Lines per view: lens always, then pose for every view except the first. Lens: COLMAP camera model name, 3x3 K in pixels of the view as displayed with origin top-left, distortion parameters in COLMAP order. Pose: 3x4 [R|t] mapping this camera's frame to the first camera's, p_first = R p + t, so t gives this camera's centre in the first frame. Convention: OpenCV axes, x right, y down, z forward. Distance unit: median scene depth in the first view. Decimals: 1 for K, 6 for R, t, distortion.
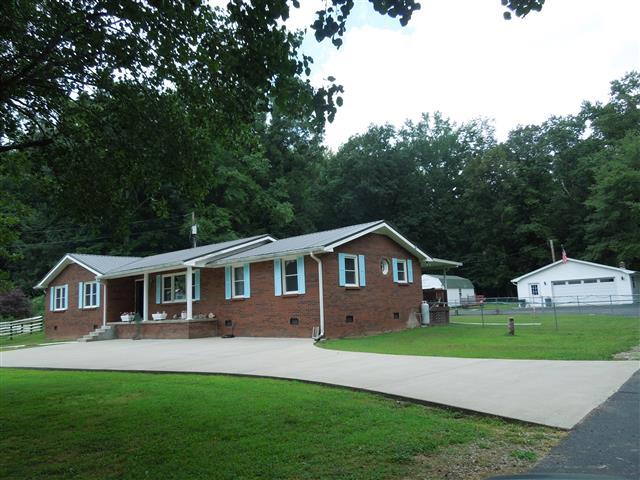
lens RADIAL K [[480.3, 0, 319.5], [0, 480.3, 240.9], [0, 0, 1]] dist [-0.008642, 0.002318]
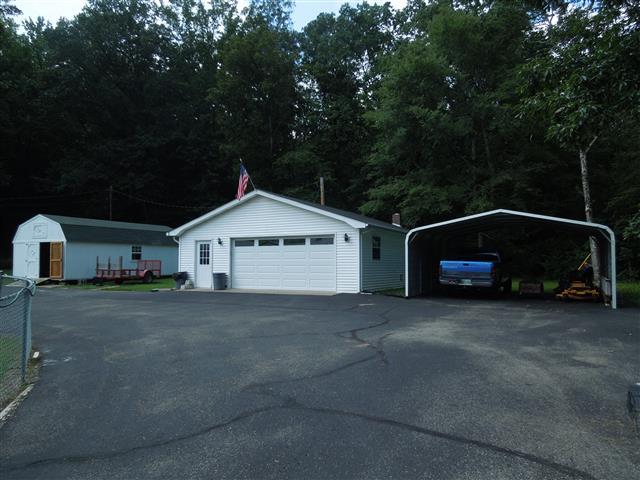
lens RADIAL K [[480.3, 0, 320.6], [0, 480.3, 239.9], [0, 0, 1]] dist [-0.008642, 0.002318]
pose [[0.972400, 0.055626, 0.226594, 0.467099], [-0.074195, 0.994474, 0.074269, 0.044291], [-0.221211, -0.089031, 0.971154, 0.519100]]
